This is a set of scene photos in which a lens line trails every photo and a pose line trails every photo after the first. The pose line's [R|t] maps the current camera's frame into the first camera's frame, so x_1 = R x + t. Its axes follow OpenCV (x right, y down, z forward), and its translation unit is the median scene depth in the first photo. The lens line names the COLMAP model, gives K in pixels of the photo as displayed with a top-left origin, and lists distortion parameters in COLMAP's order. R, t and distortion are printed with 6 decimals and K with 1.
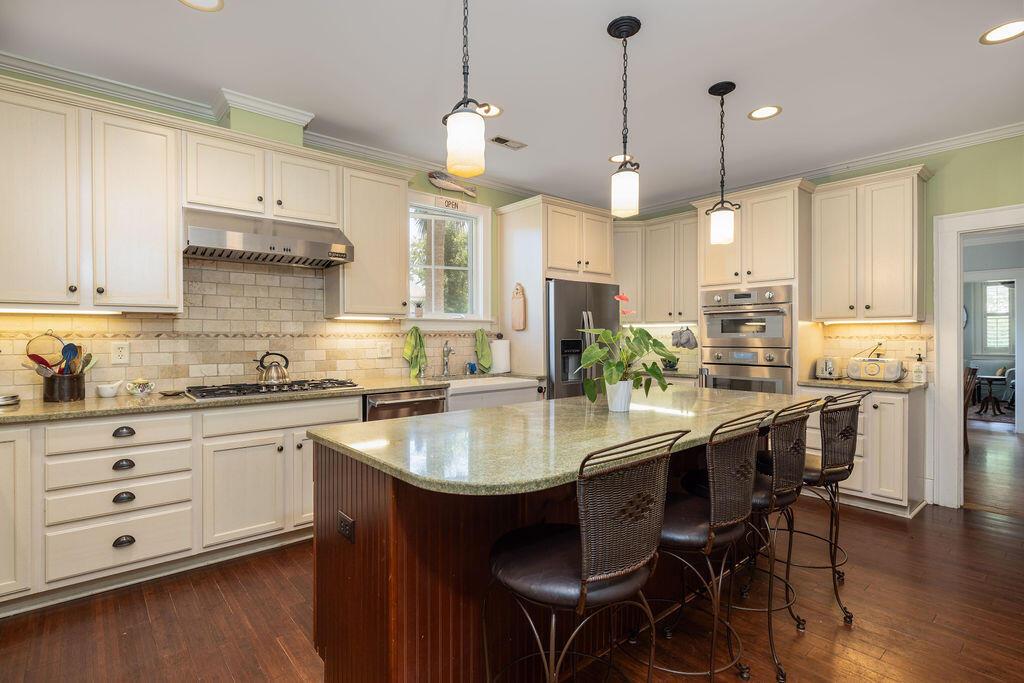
lens RADIAL K [[506.1, 0, 512.1], [0, 506.1, 335.5], [0, 0, 1]] dist [-0.003304, -0.000688]
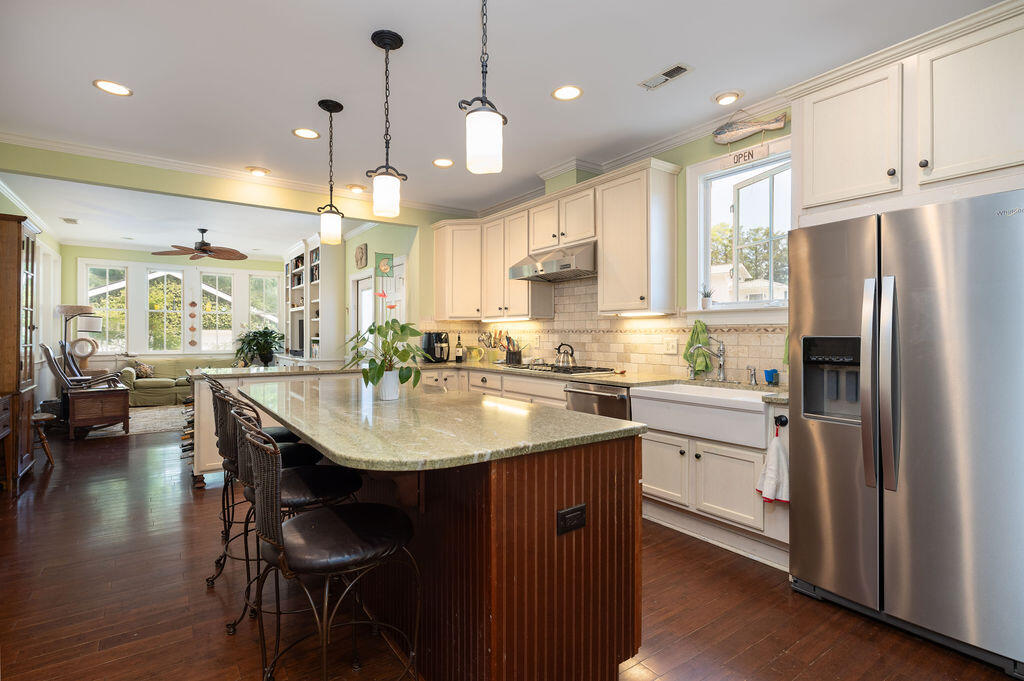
lens RADIAL K [[504.0, 0, 511.8], [0, 504.0, 335.0], [0, 0, 1]] dist [-0.000576, 0.000226]
pose [[-0.101386, -0.003037, -0.994843, 0.892269], [-0.005420, 0.999982, -0.002500, 0.014959], [0.994832, 0.005139, -0.101400, 0.984752]]
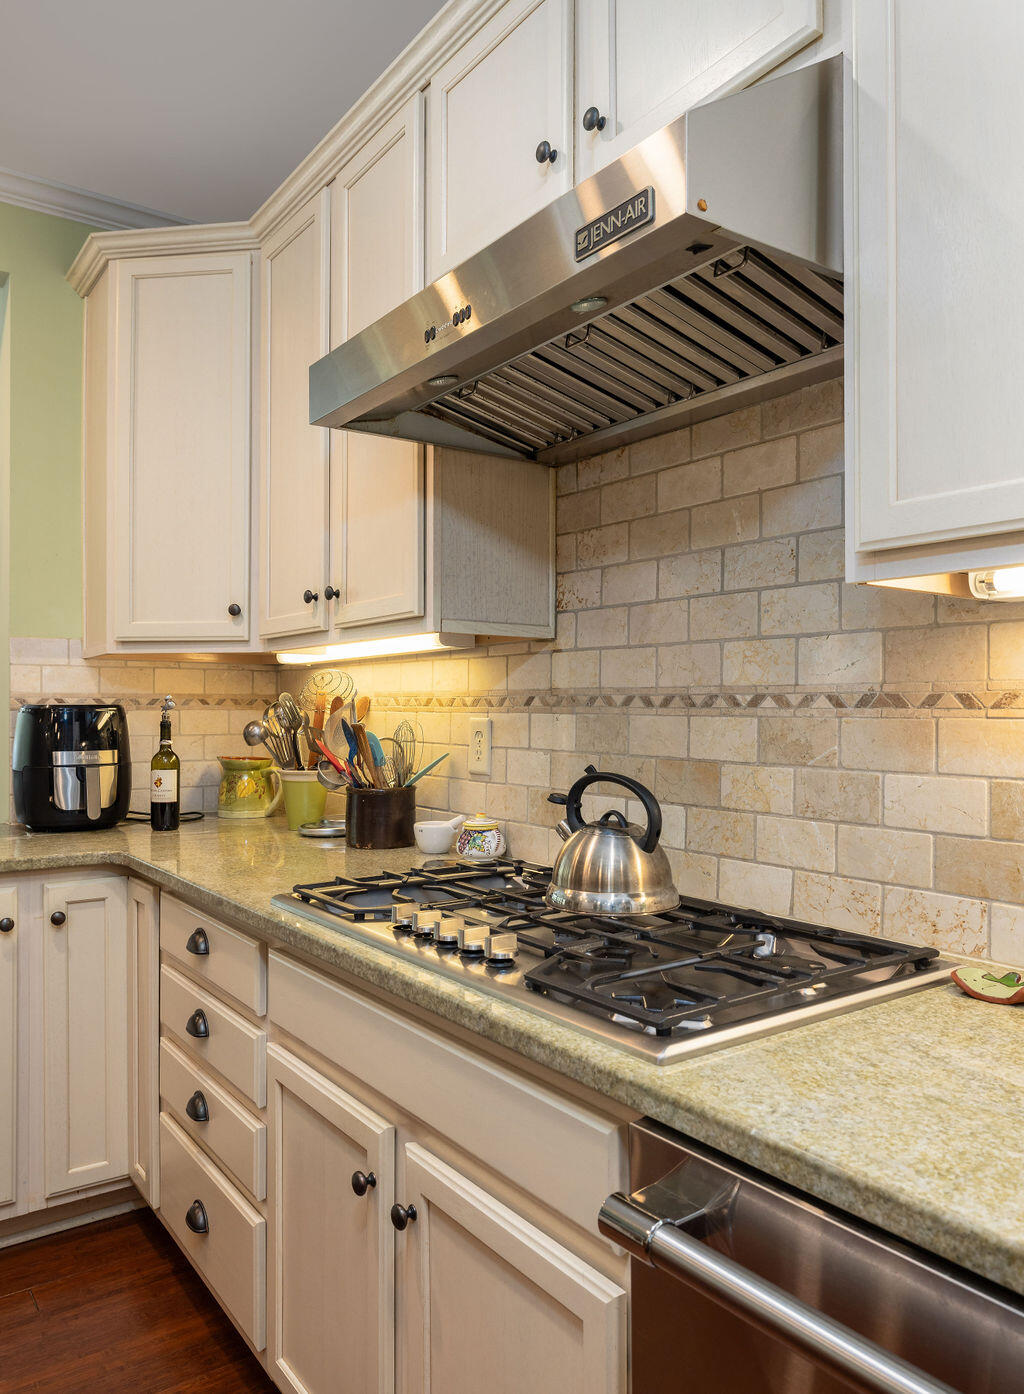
lens RADIAL K [[980.2, 0, 508.3], [0, 980.2, 699.9], [0, 0, 1]] dist [-0.000425, -0.000174]
pose [[-0.090248, -0.011010, -0.995858, -0.015184], [-0.006048, 0.999927, -0.010507, 0.005928], [0.995901, 0.005074, -0.090308, 0.984105]]
